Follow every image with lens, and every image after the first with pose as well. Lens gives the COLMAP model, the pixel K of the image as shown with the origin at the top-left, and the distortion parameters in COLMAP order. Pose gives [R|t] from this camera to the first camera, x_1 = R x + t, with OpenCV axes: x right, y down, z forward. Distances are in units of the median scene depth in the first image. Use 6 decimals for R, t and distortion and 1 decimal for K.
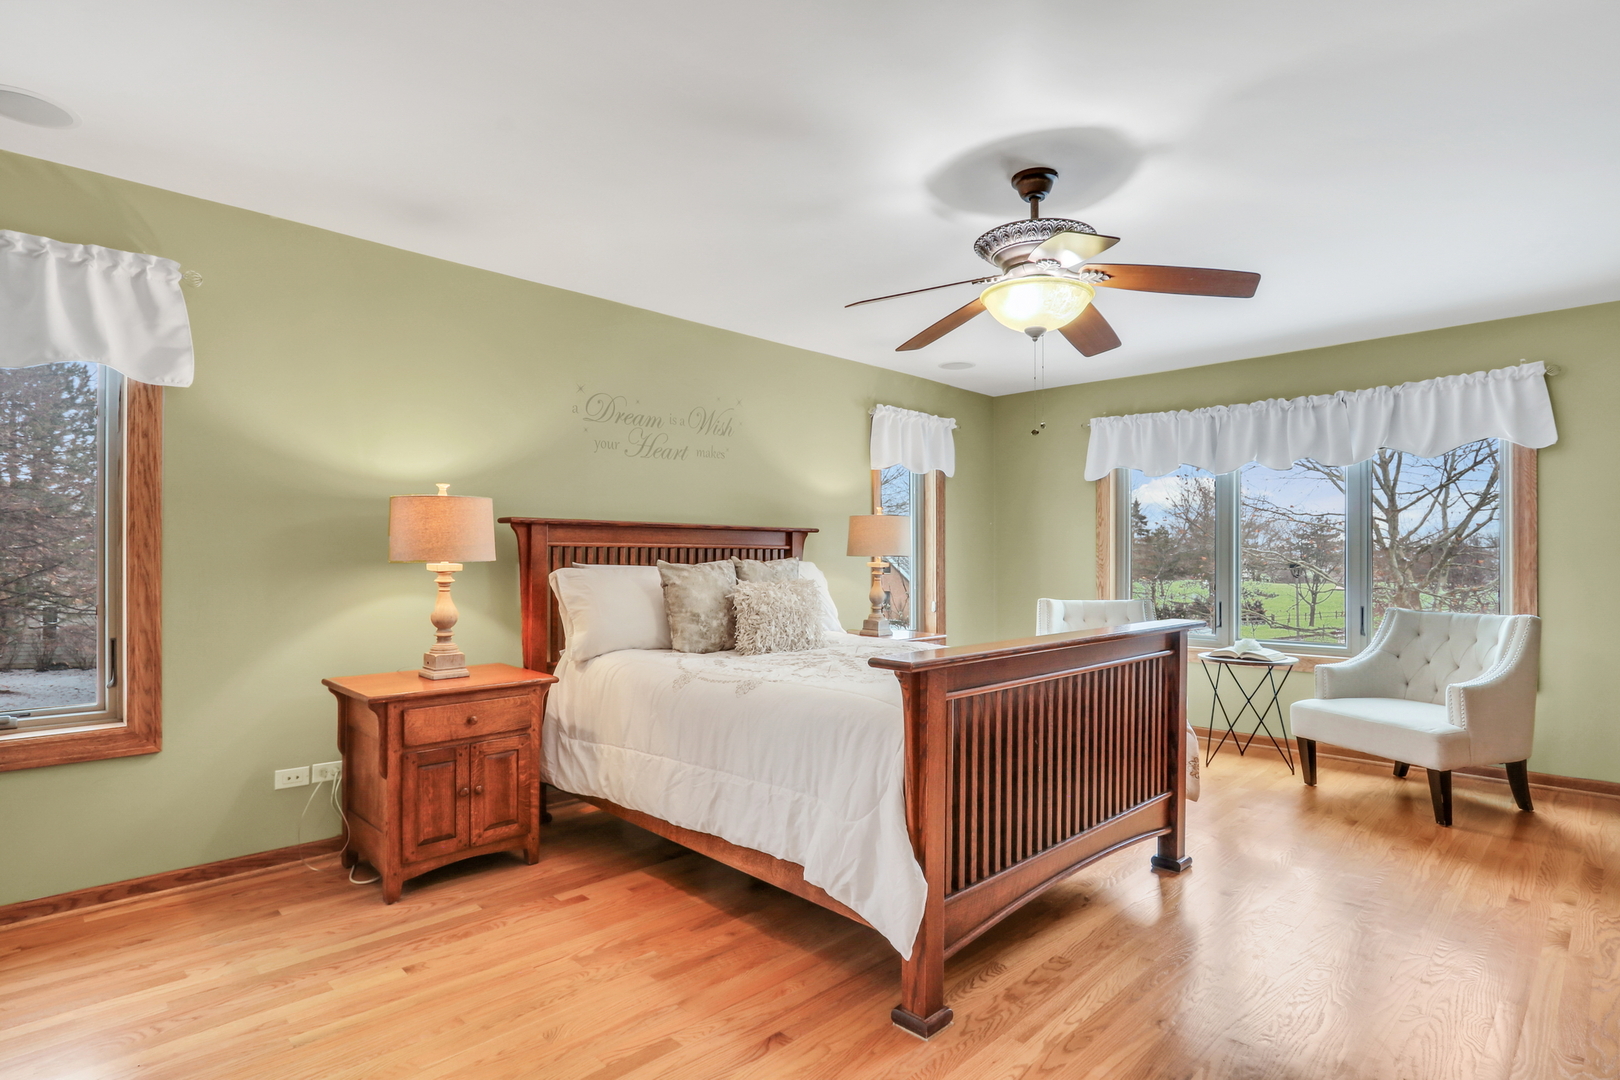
lens RADIAL K [[797.0, 0, 829.4], [0, 797.0, 538.9], [0, 0, 1]] dist [-0.051312, 0.035675]
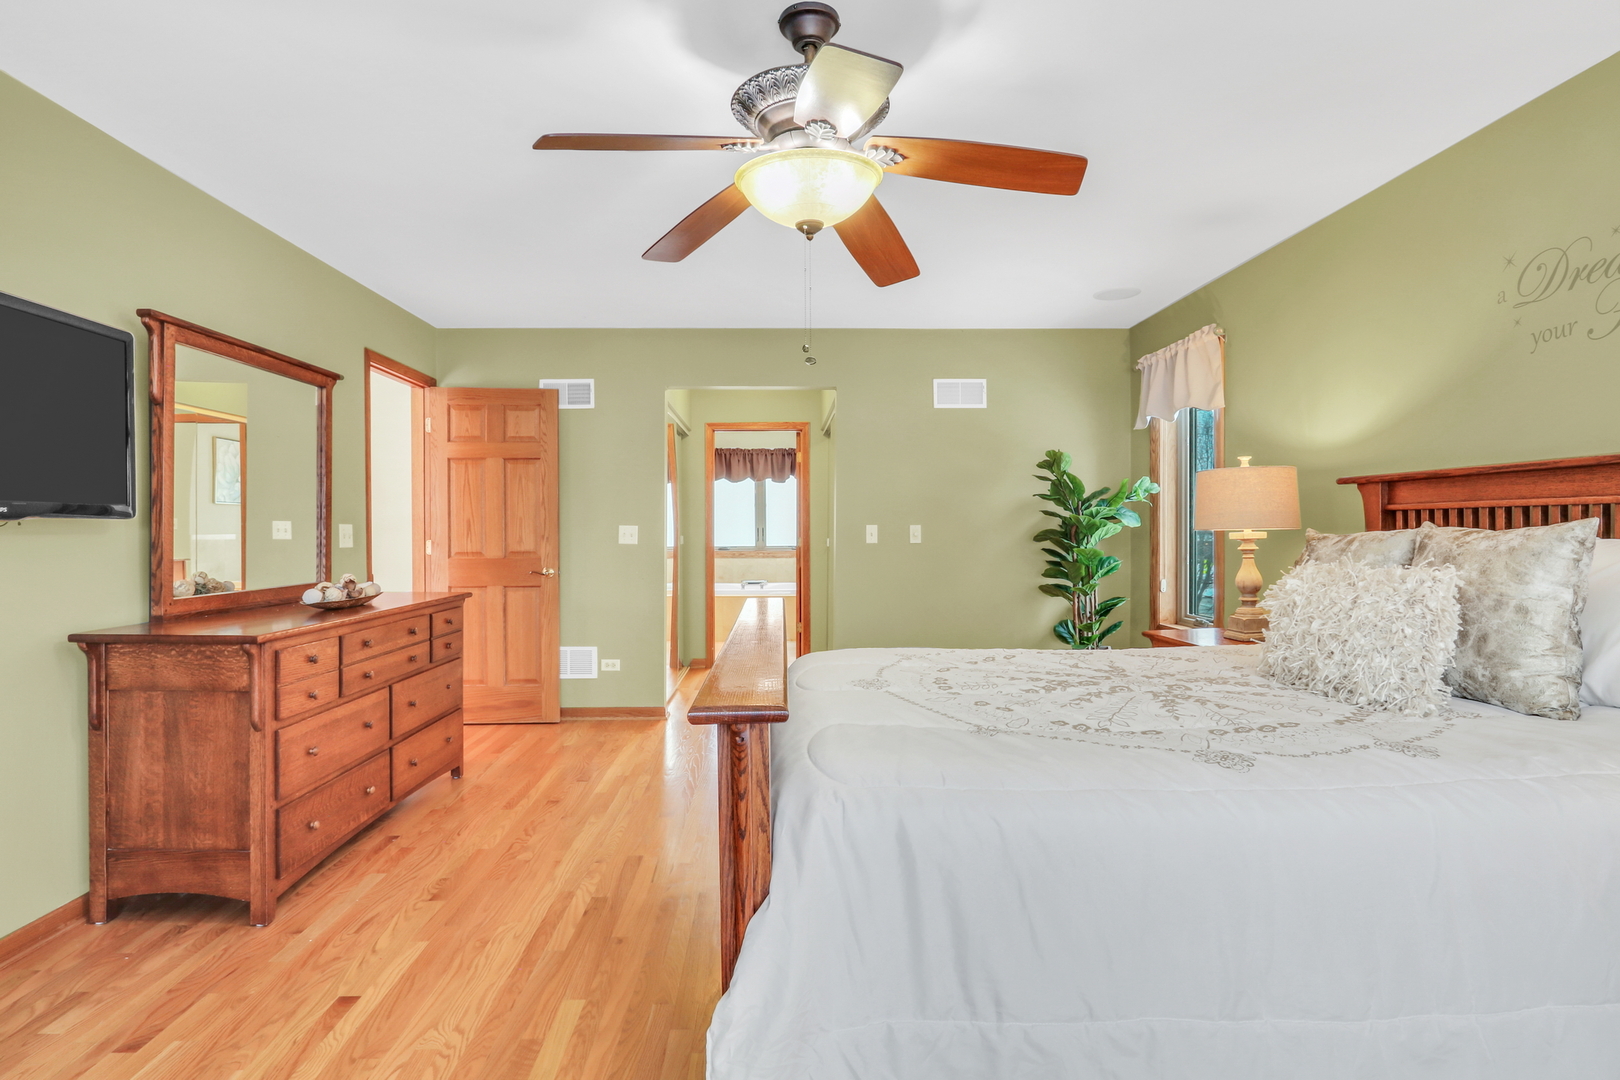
lens RADIAL K [[900.9, 0, 801.8], [0, 900.9, 555.1], [0, 0, 1]] dist [-0.015718, 0.002923]
pose [[-0.702510, 0.023548, -0.711284, 0.697249], [0.022691, 0.999685, 0.010684, 0.031801], [0.711312, -0.008634, -0.702823, 1.254836]]
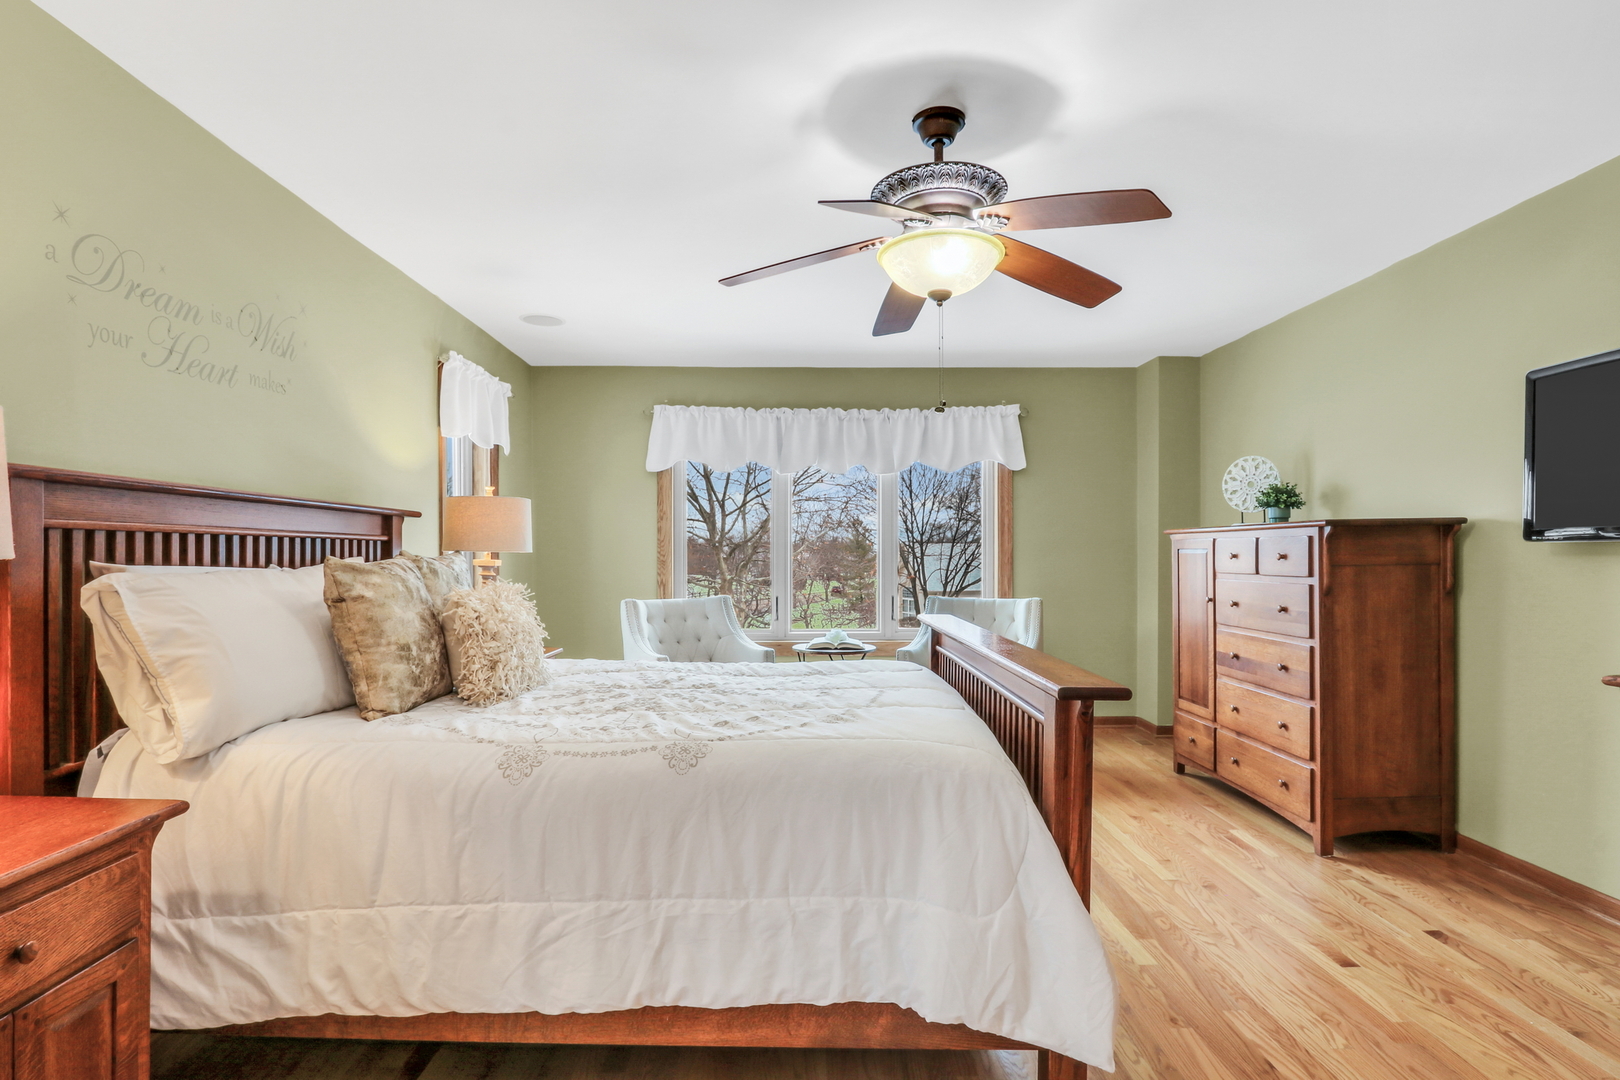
lens RADIAL K [[801.3, 0, 799.8], [0, 801.3, 549.8], [0, 0, 1]] dist [-0.014686, 0.001461]
pose [[0.727492, 0.004593, 0.686101, -0.361621], [-0.017309, 0.999782, 0.011661, 0.009541], [-0.685898, -0.020359, 0.727413, 0.356669]]
